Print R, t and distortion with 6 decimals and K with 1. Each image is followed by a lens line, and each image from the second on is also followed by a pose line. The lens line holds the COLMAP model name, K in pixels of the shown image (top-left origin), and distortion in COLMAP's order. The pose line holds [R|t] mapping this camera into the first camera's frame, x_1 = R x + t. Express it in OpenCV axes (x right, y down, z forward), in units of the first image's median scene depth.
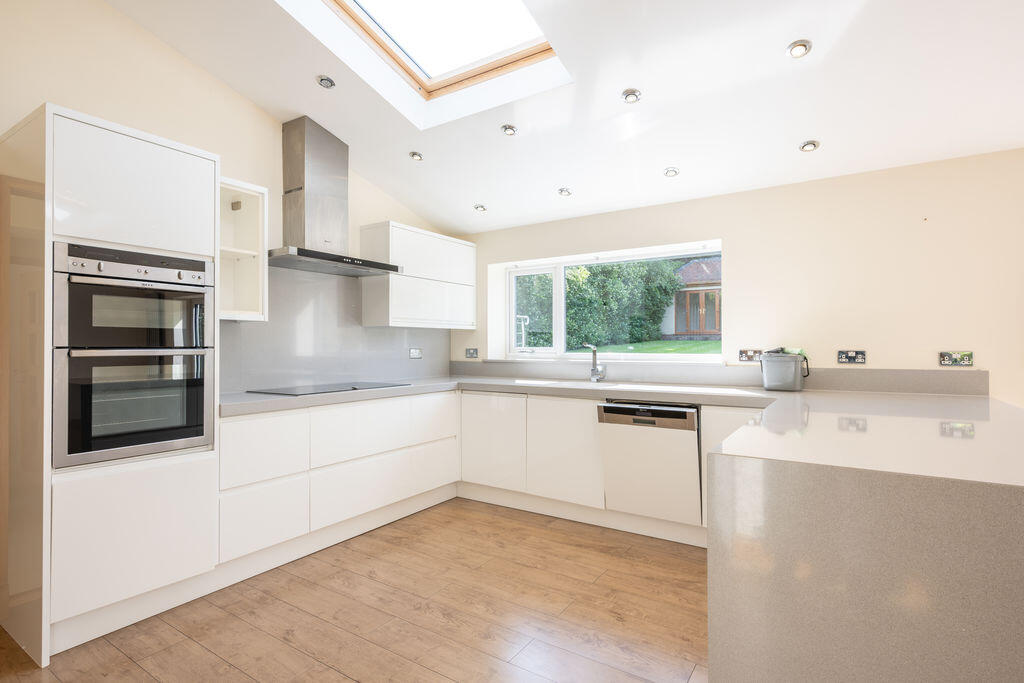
lens RADIAL K [[506.4, 0, 508.7], [0, 506.4, 342.4], [0, 0, 1]] dist [0.002712, -0.000045]
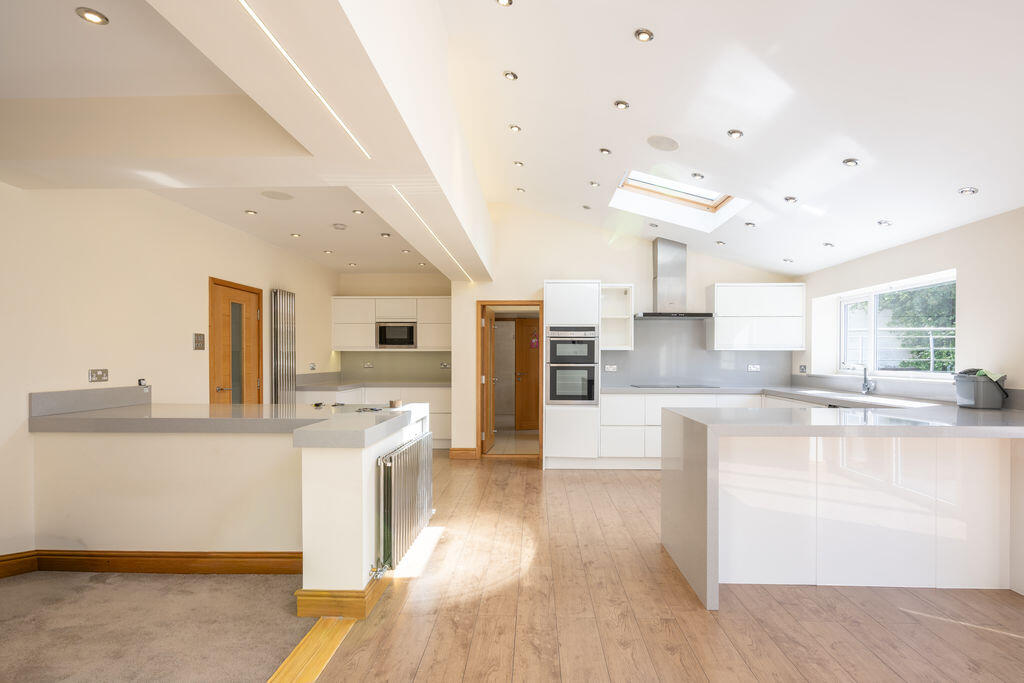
lens RADIAL K [[506.4, 0, 519.7], [0, 506.4, 361.3], [0, 0, 1]] dist [0.002712, -0.000045]
pose [[0.523816, 0.008861, -0.851785, 0.800740], [0.002798, 0.999923, 0.012123, -0.019166], [0.851827, -0.008733, 0.523751, -0.347339]]
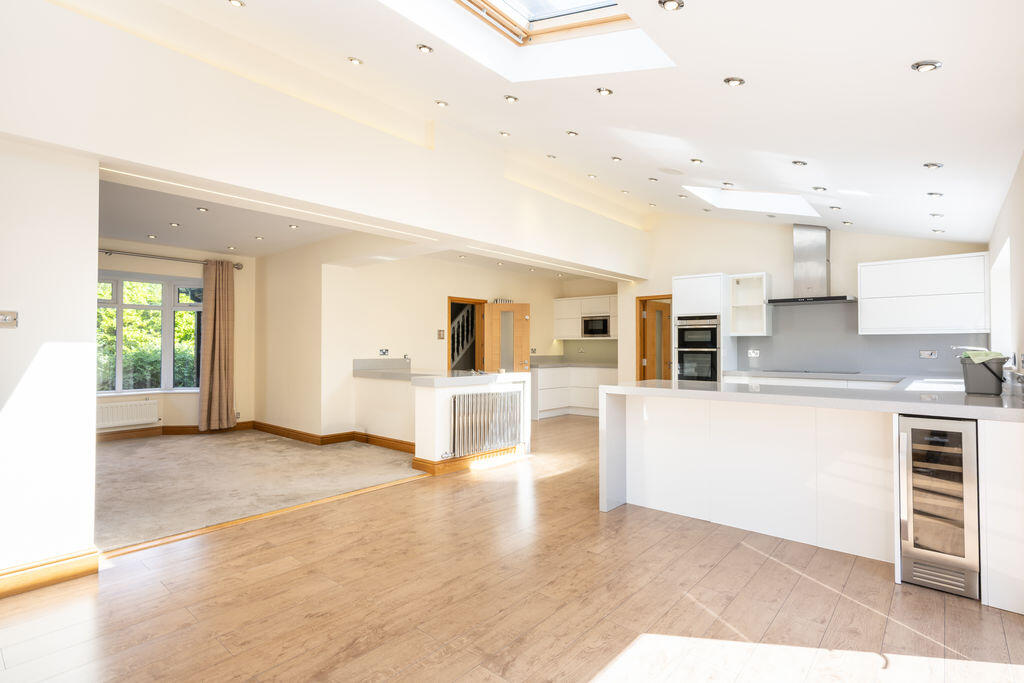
lens RADIAL K [[506.4, 0, 511.8], [0, 506.4, 340.5], [0, 0, 1]] dist [0.002712, -0.000045]
pose [[-0.131396, -0.011267, -0.991266, 1.390643], [0.004940, 0.999916, -0.012021, -0.002149], [0.991318, -0.006476, -0.131330, 0.193194]]
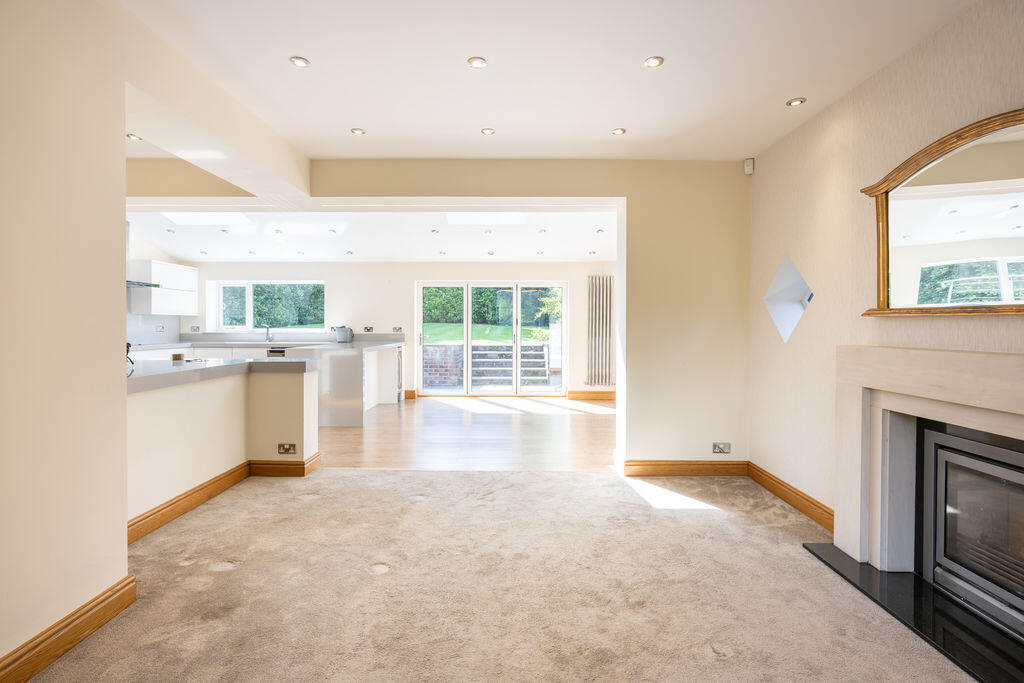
lens RADIAL K [[506.4, 0, 504.5], [0, 506.4, 332.8], [0, 0, 1]] dist [0.002712, -0.000045]
pose [[0.846984, -0.004939, 0.531595, -0.123374], [-0.006081, 0.999801, 0.018978, -0.006967], [-0.531584, -0.019307, 0.846786, -1.371721]]
